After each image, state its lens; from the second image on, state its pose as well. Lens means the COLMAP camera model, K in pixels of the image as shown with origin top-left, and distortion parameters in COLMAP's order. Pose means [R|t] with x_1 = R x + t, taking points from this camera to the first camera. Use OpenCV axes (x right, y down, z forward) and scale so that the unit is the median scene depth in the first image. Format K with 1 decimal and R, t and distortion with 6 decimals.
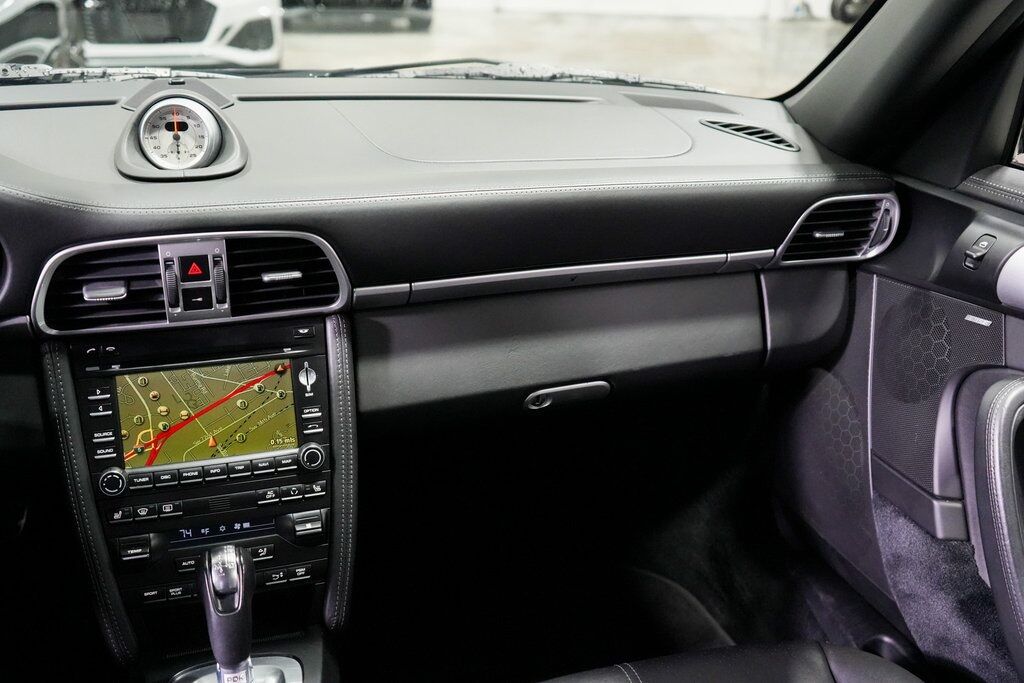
lens RADIAL K [[1059.5, 0, 503.8], [0, 1059.5, 347.4], [0, 0, 1]] dist [0.030671, 0.000000]
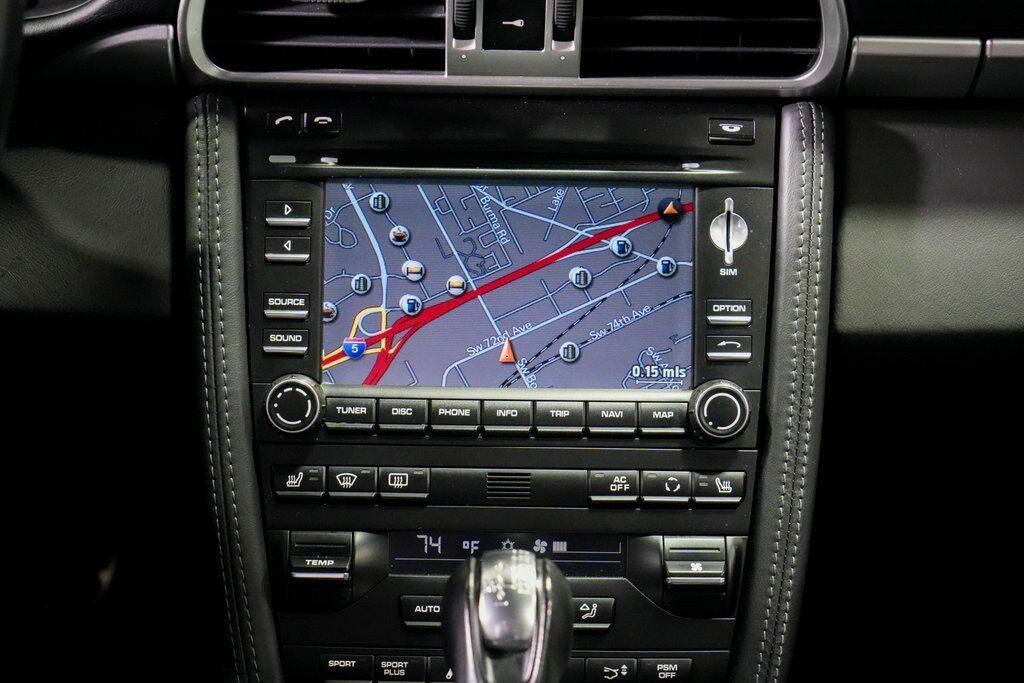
lens RADIAL K [[2168.1, 0, 511.6], [0, 2168.1, 336.5], [0, 0, 1]] dist [-0.064512, 0.000000]
pose [[0.961835, 0.088750, -0.258836, -0.034118], [-0.112195, 0.990681, -0.077229, 0.150520], [0.249570, 0.103322, 0.962829, 0.110329]]
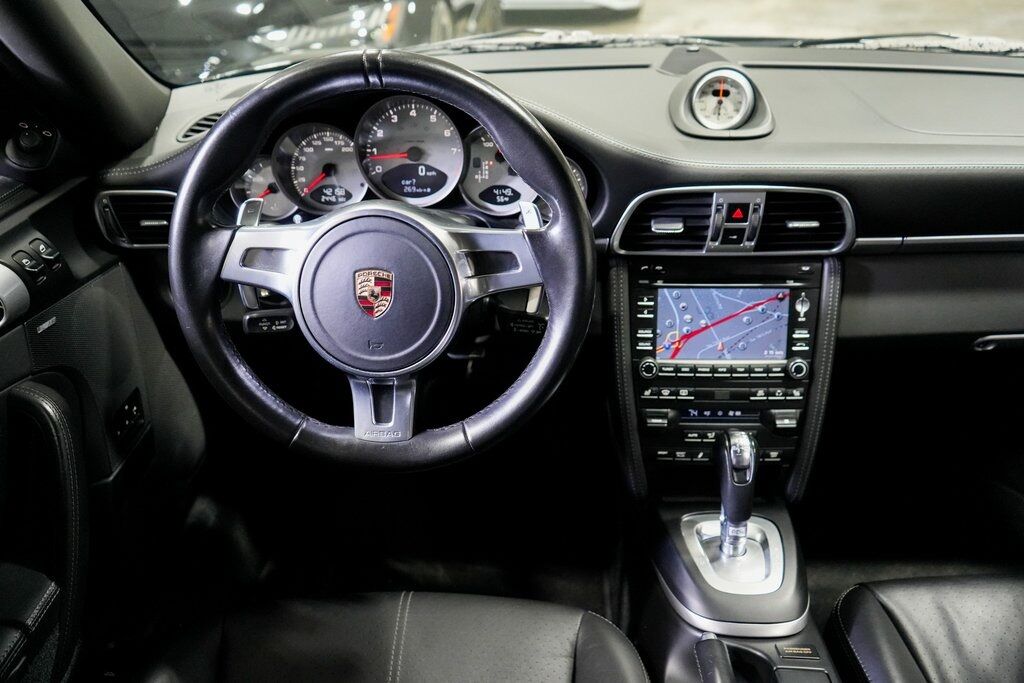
lens RADIAL K [[821.1, 0, 519.8], [0, 821.1, 346.1], [0, 0, 1]] dist [0.002119, 0.004891]
pose [[0.951450, 0.136115, -0.276072, -0.227339], [-0.098799, 0.984501, 0.144900, -0.031676], [0.291516, -0.110589, 0.950152, -0.018995]]
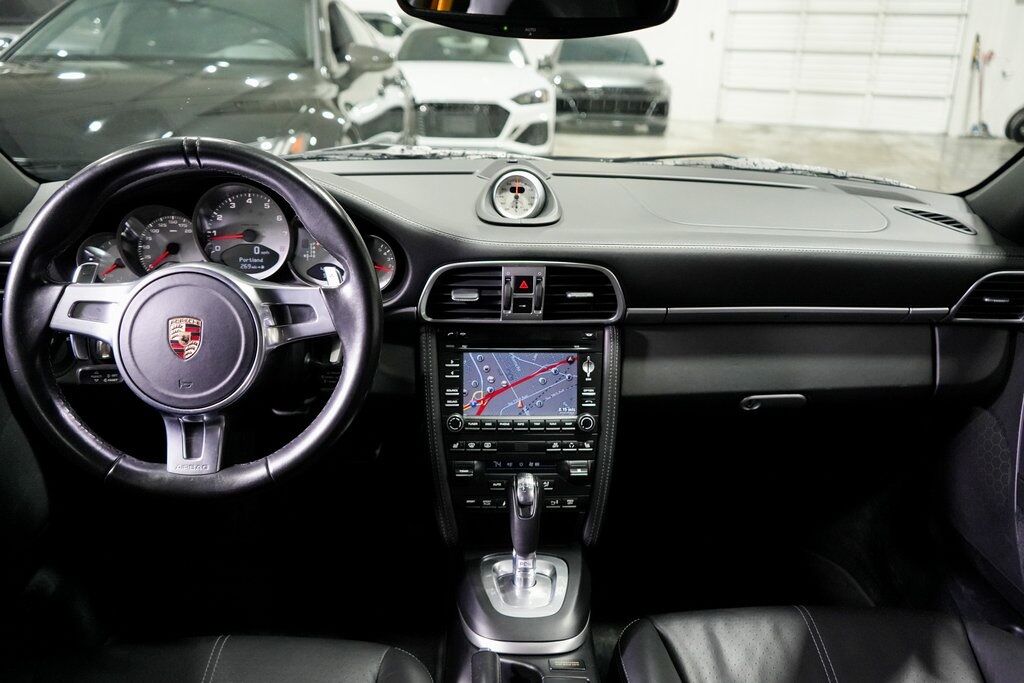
lens RADIAL K [[821.1, 0, 512.4], [0, 821.1, 345.9], [0, 0, 1]] dist [0.002119, 0.004891]
pose [[0.970830, 0.092738, -0.221110, -0.041873], [-0.100828, 0.994575, -0.025560, 0.038155], [0.217540, 0.047108, 0.974914, -0.105788]]
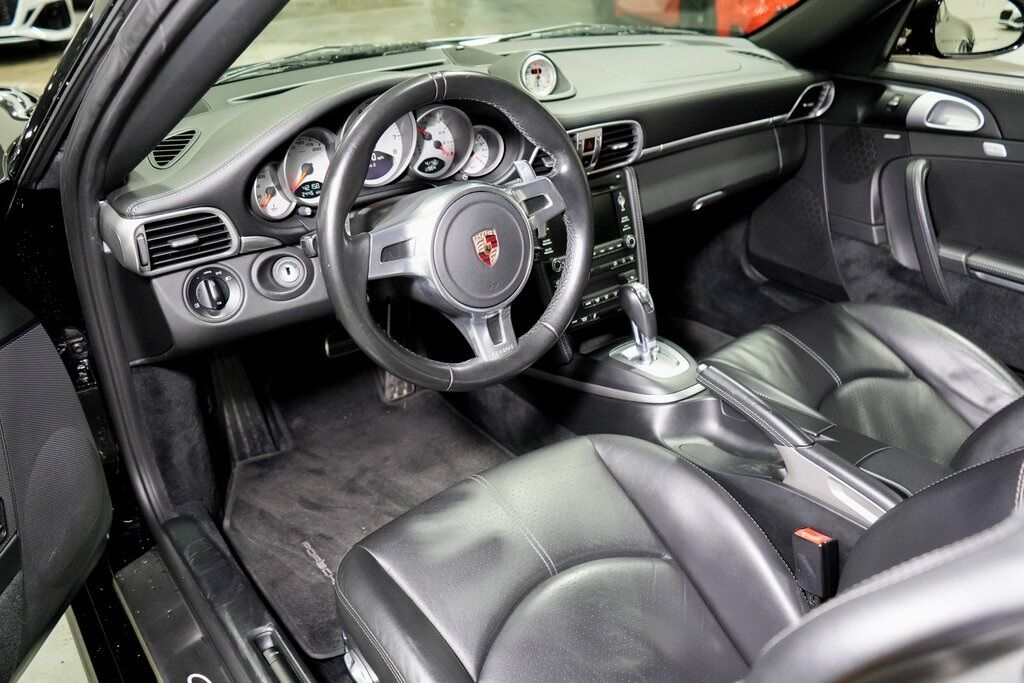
lens RADIAL K [[821.1, 0, 504.7], [0, 821.1, 339.4], [0, 0, 1]] dist [0.002119, 0.004891]
pose [[0.934715, -0.175057, 0.309293, -0.876541], [0.140266, 0.981339, 0.131529, 0.049026], [-0.326546, -0.079559, 0.941827, -0.337302]]
